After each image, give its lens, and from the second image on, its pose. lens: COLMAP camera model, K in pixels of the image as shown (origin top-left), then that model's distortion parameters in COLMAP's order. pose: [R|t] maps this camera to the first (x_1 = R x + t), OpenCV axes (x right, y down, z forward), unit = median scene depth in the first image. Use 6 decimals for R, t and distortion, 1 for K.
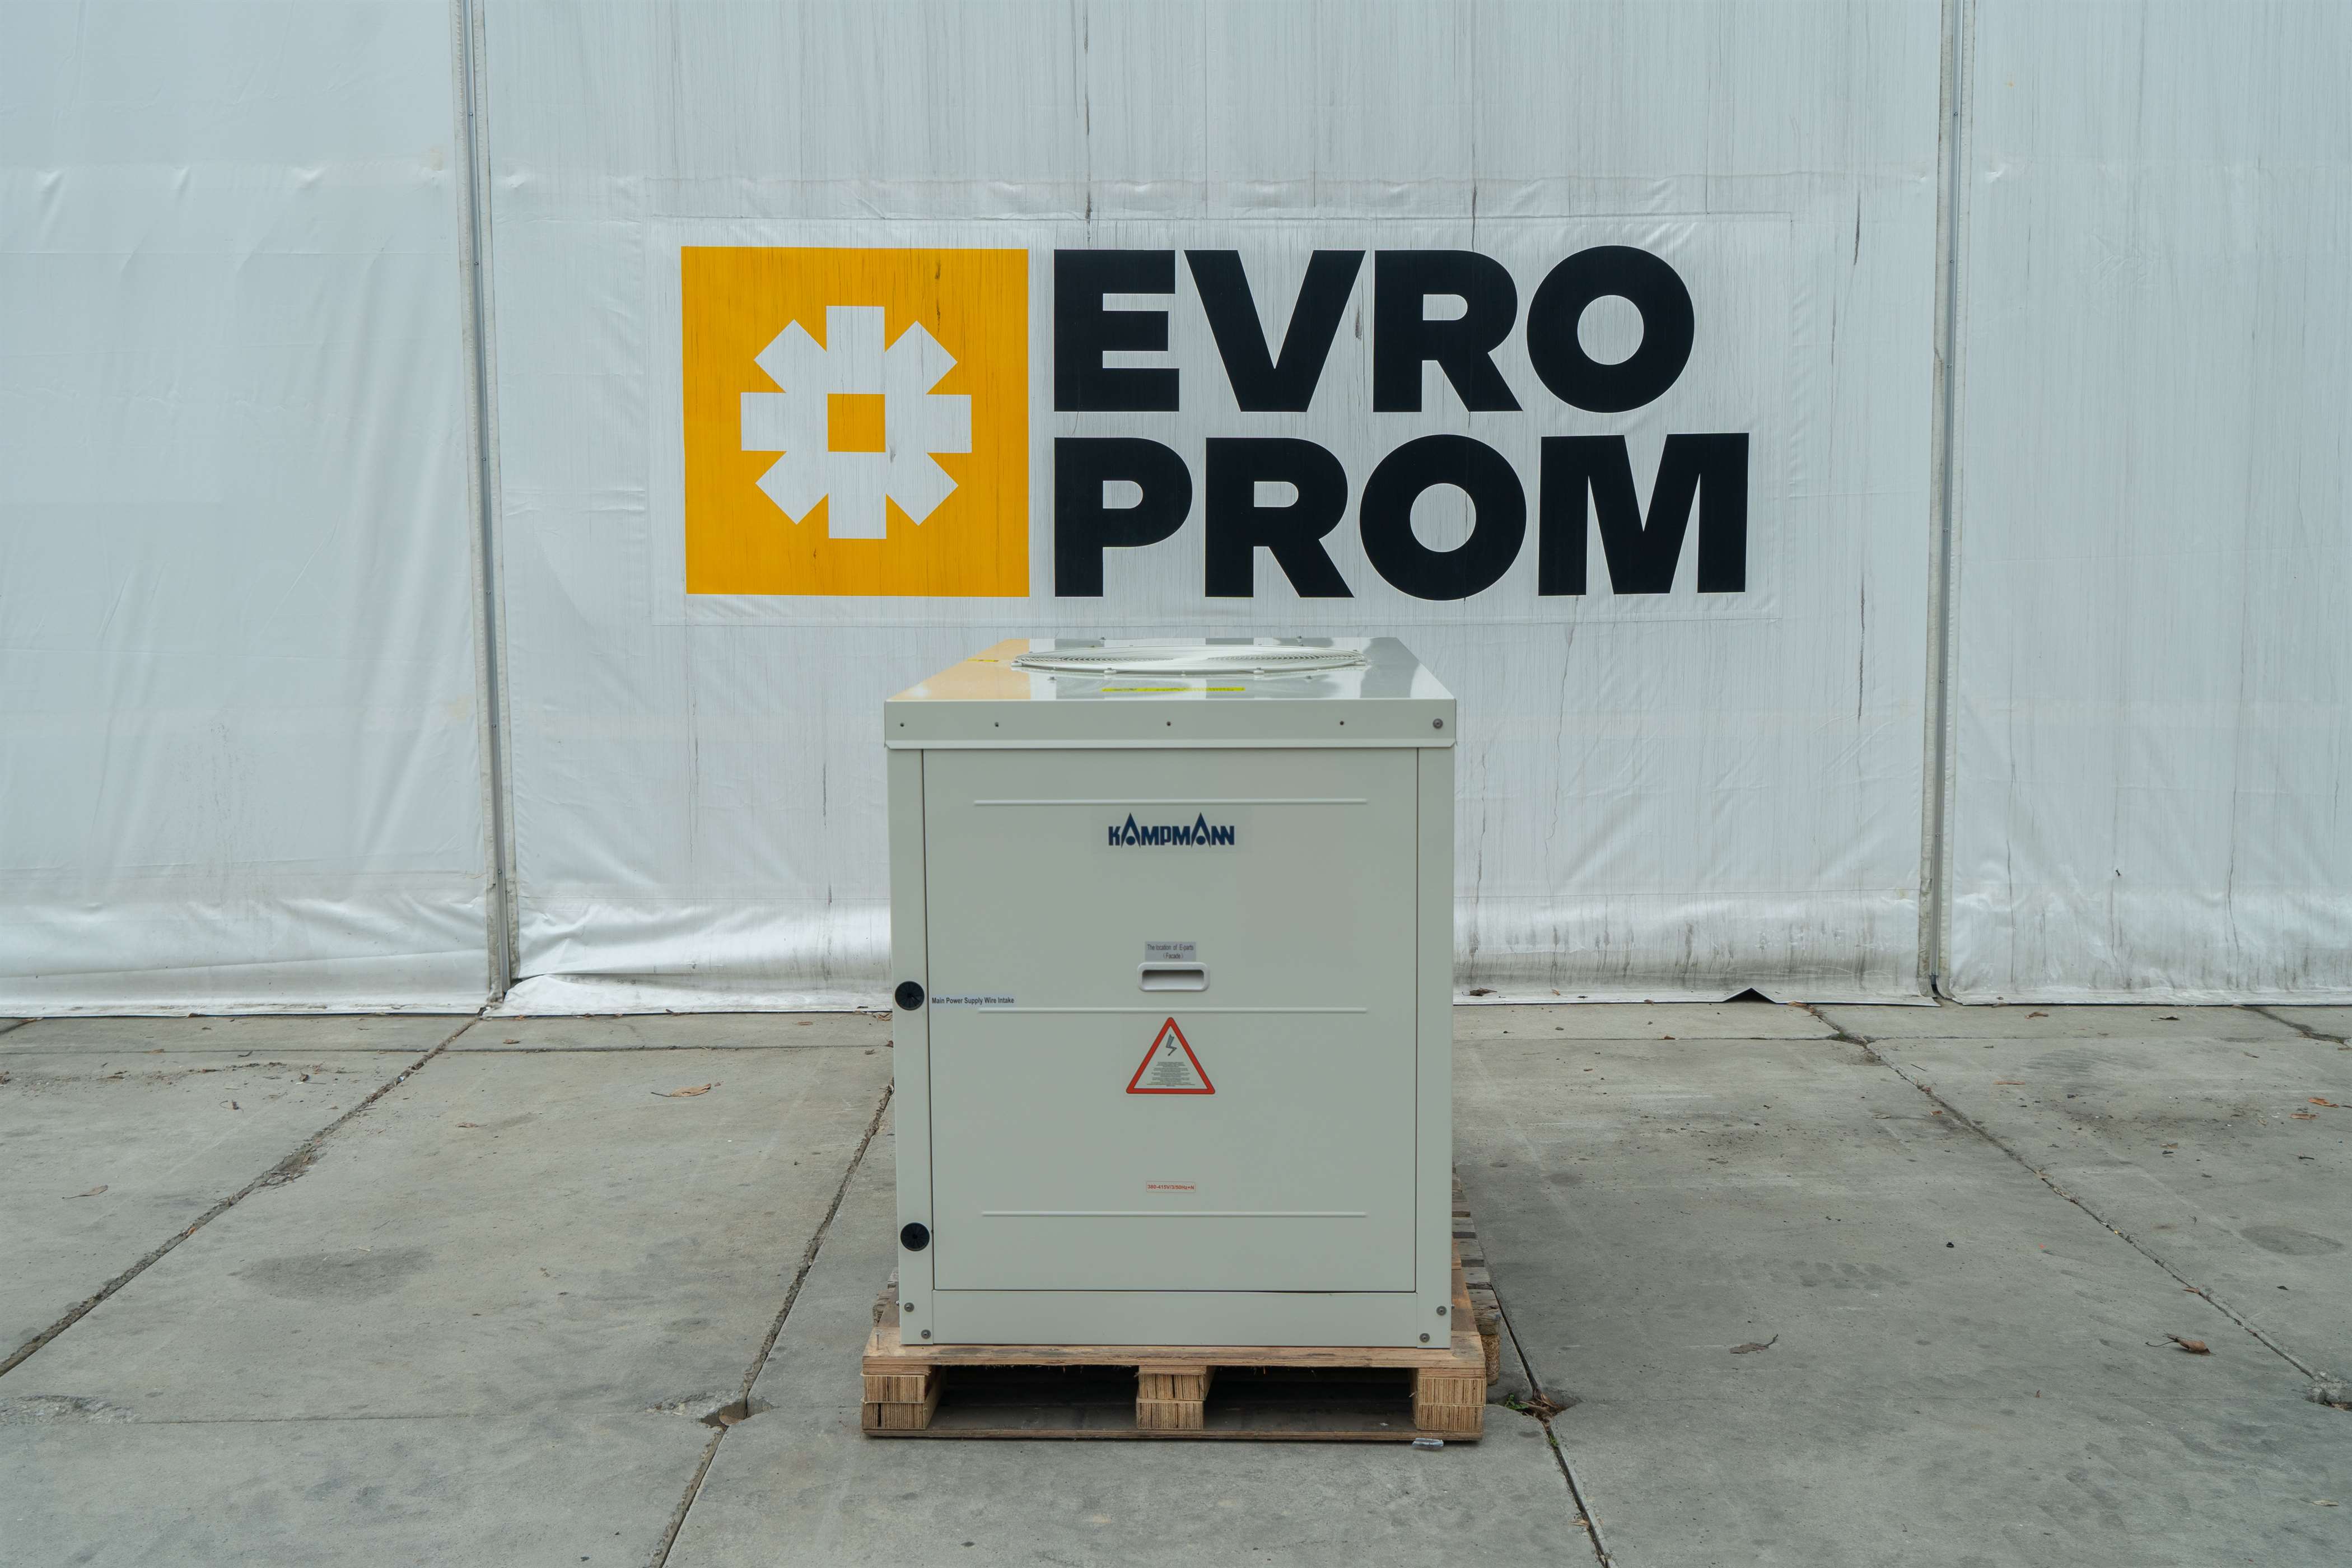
lens RADIAL K [[2271.2, 0, 1176.0], [0, 2271.2, 784.0], [0, 0, 1]] dist [-0.004389, 0.020168]
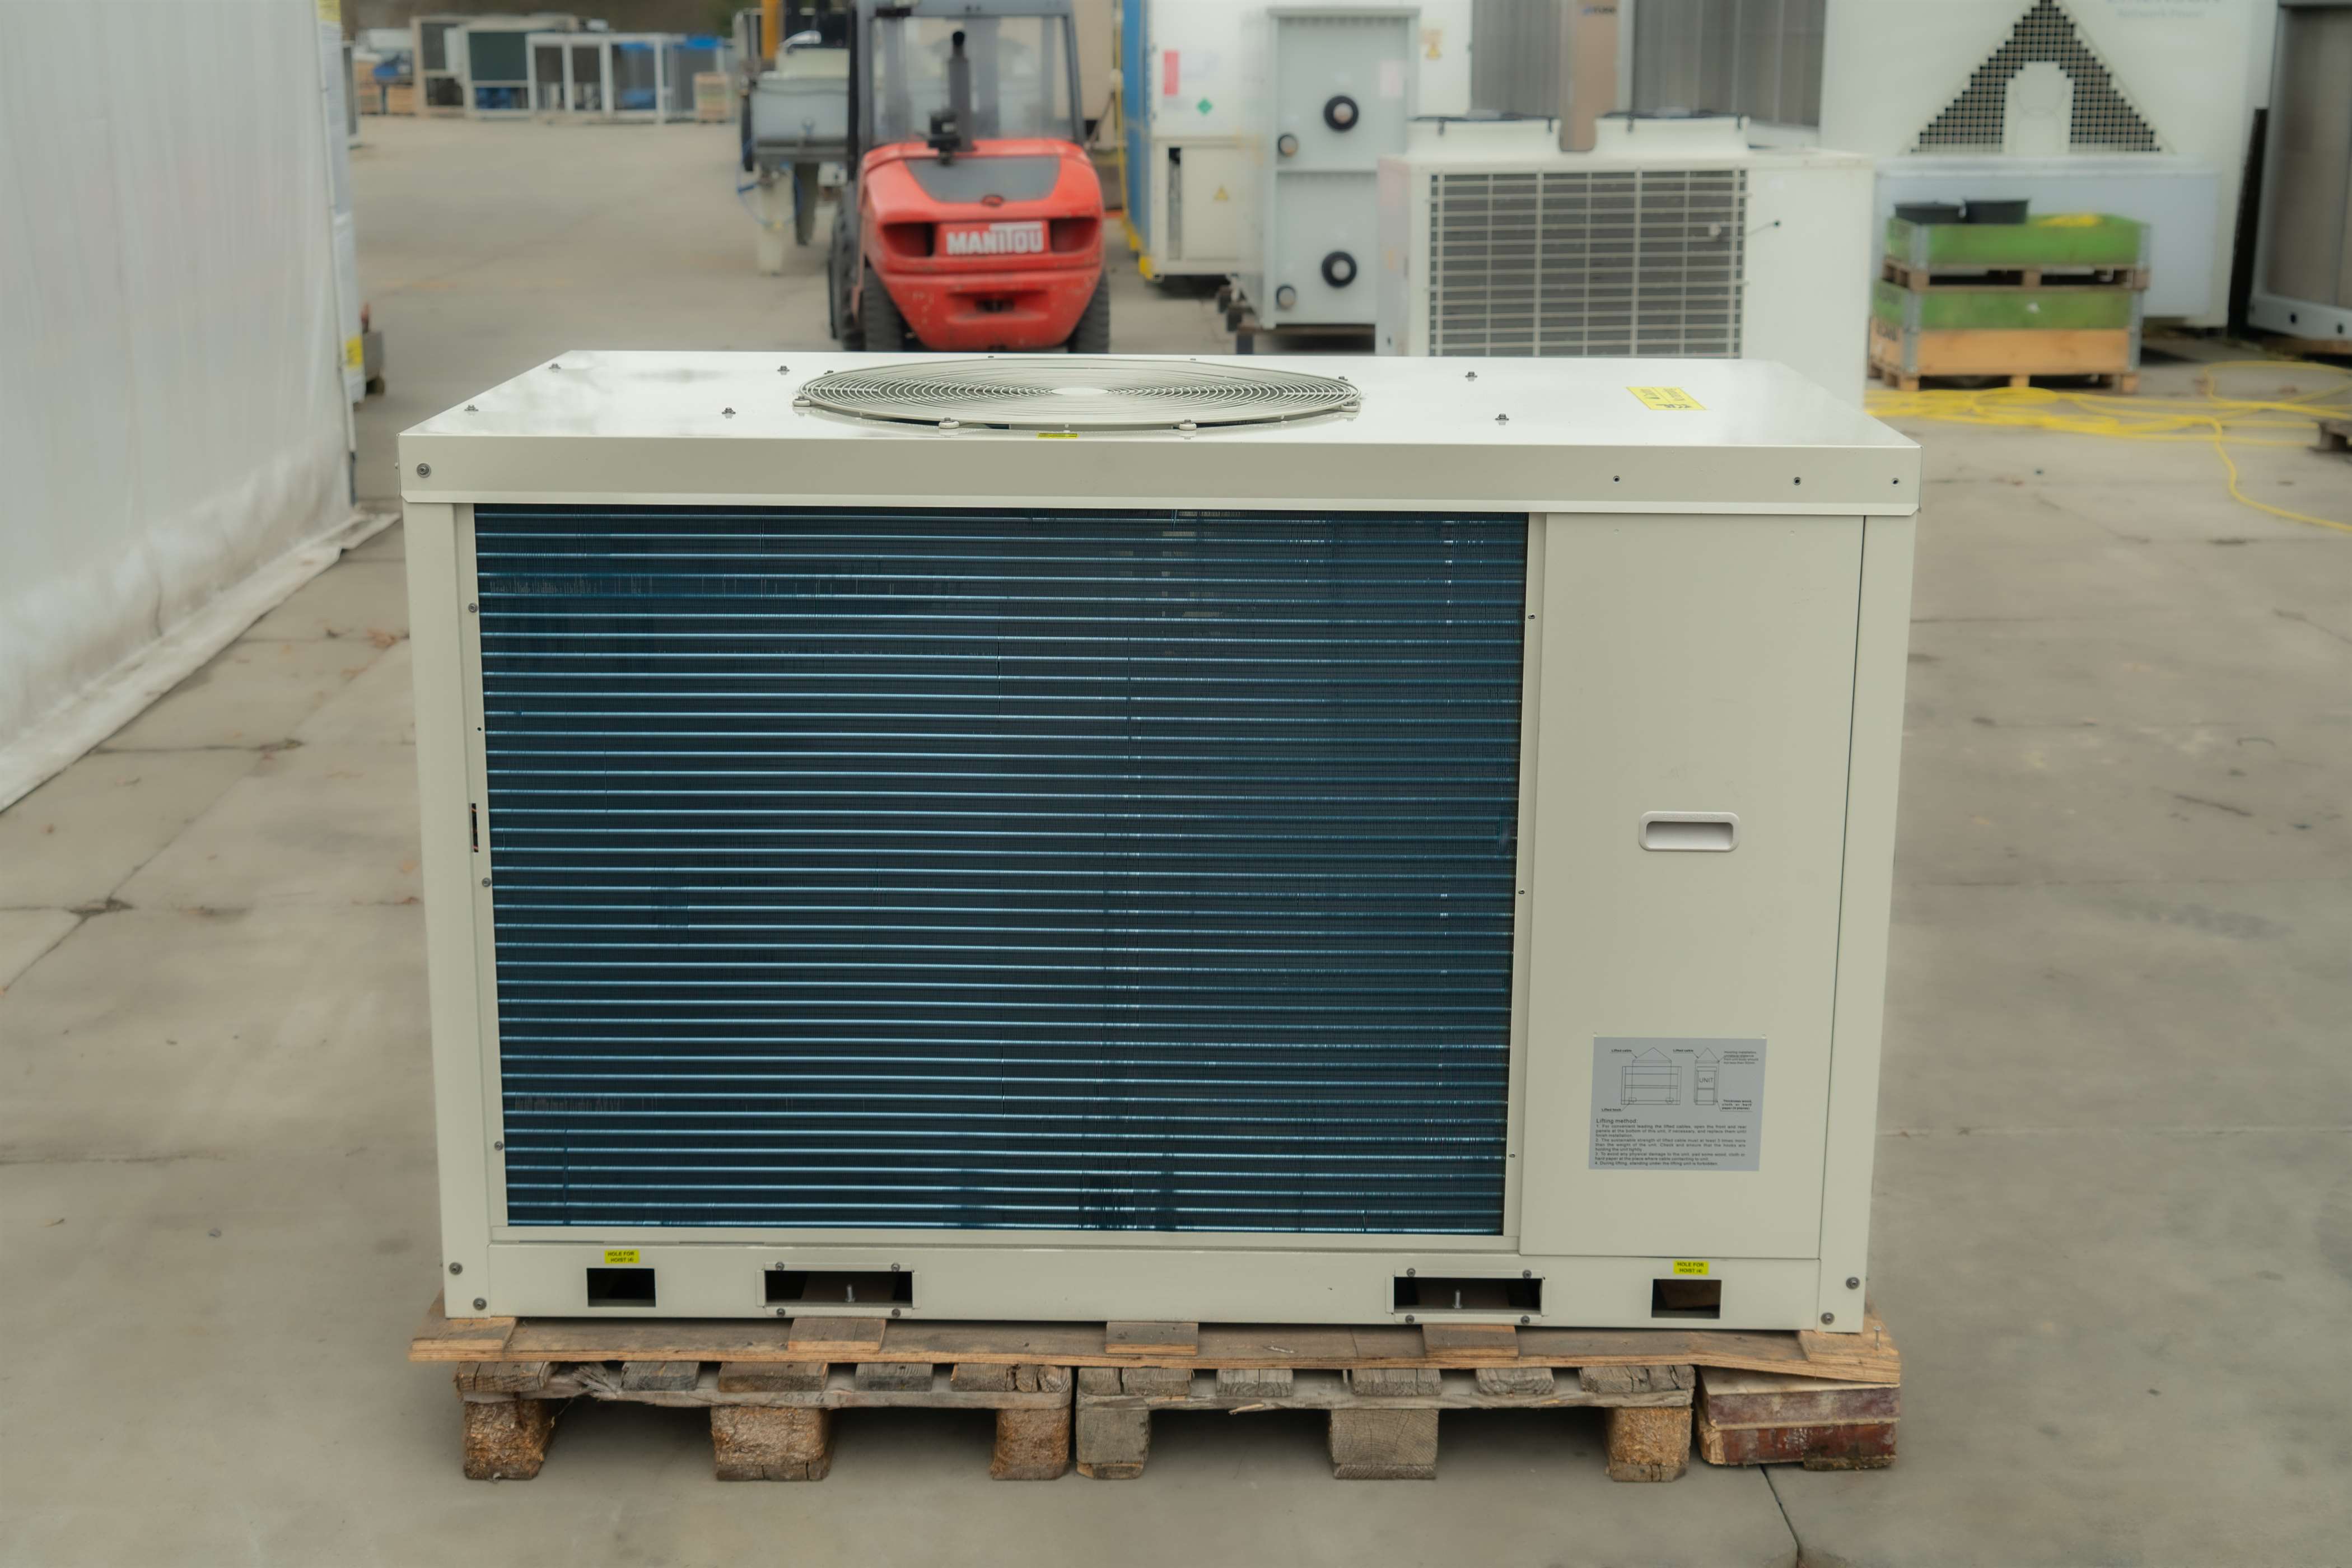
lens RADIAL K [[3000.5, 0, 1176.0], [0, 3000.5, 784.0], [0, 0, 1]] dist [0.006321, 0.049150]
pose [[-0.022872, -0.239537, 0.970618, -0.912414], [0.117553, 0.963492, 0.240549, -0.161647], [-0.992803, 0.119601, 0.006121, 1.081656]]
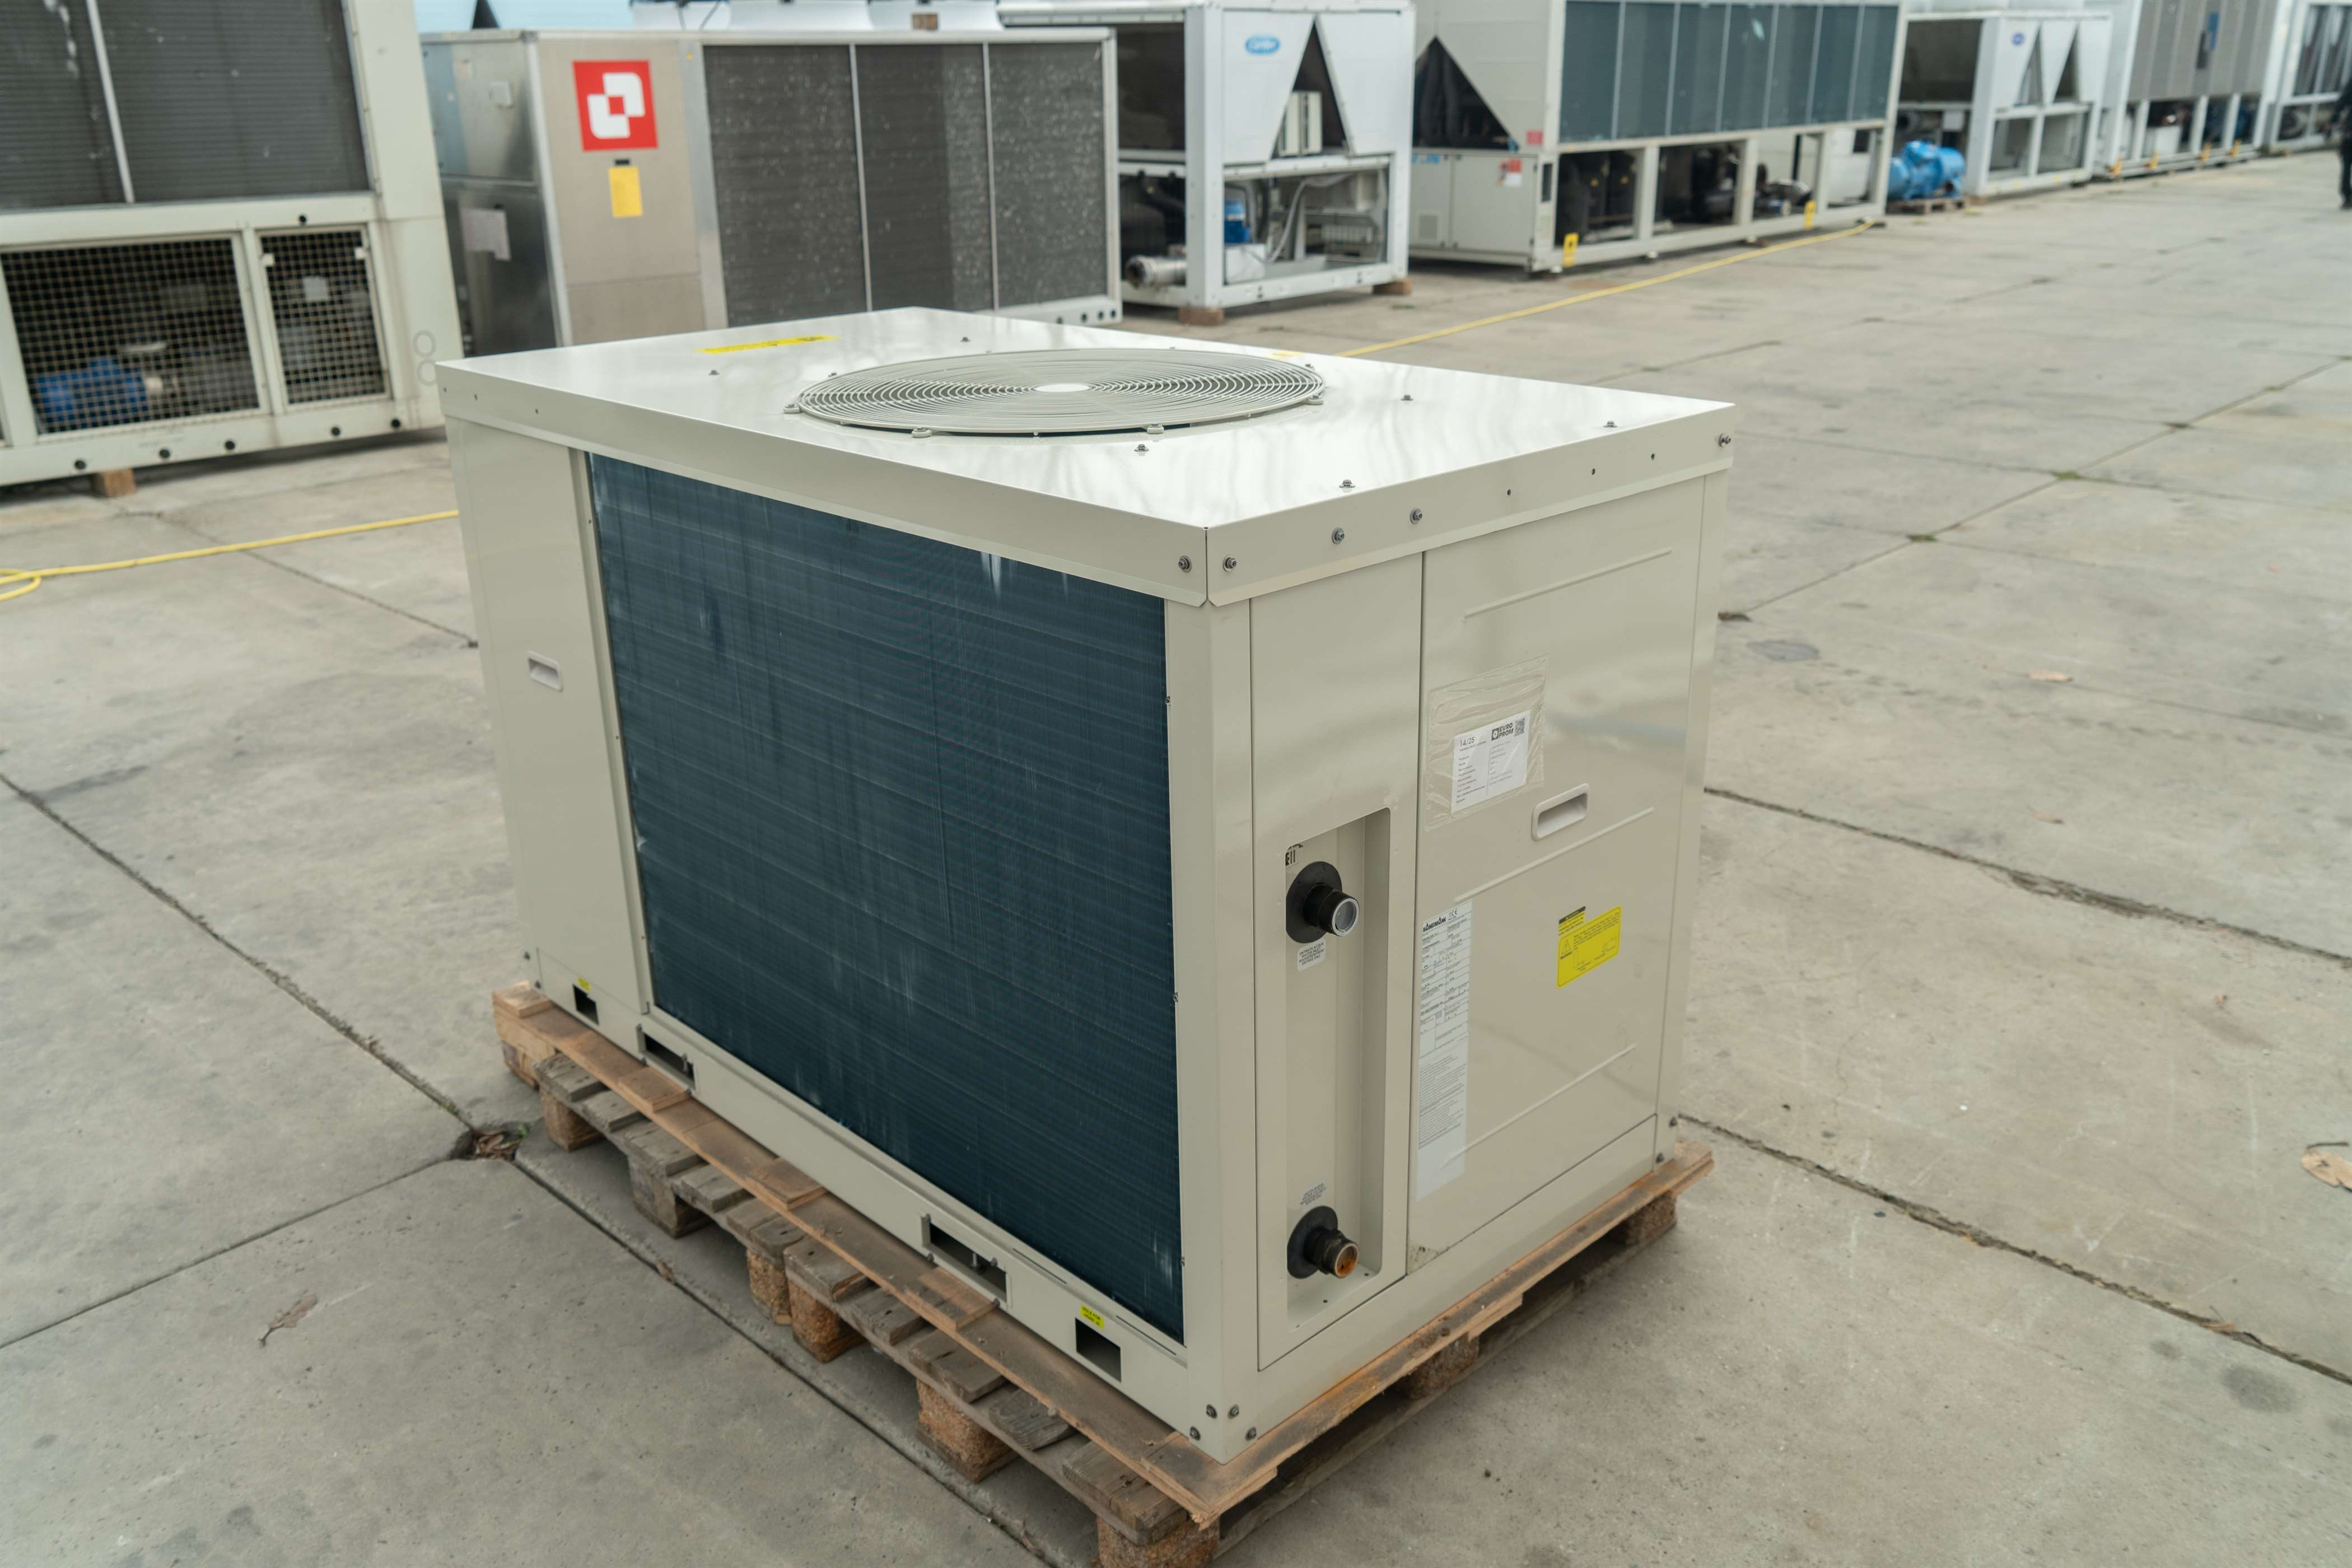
lens RADIAL K [[1898.7, 0, 1176.0], [0, 1898.7, 784.0], [0, 0, 1]] dist [-0.000919, 0.006638]
pose [[-0.694947, 0.271582, -0.665802, 0.425954], [-0.062903, 0.899421, 0.432533, -0.213383], [0.716304, 0.342469, -0.607967, 1.548101]]
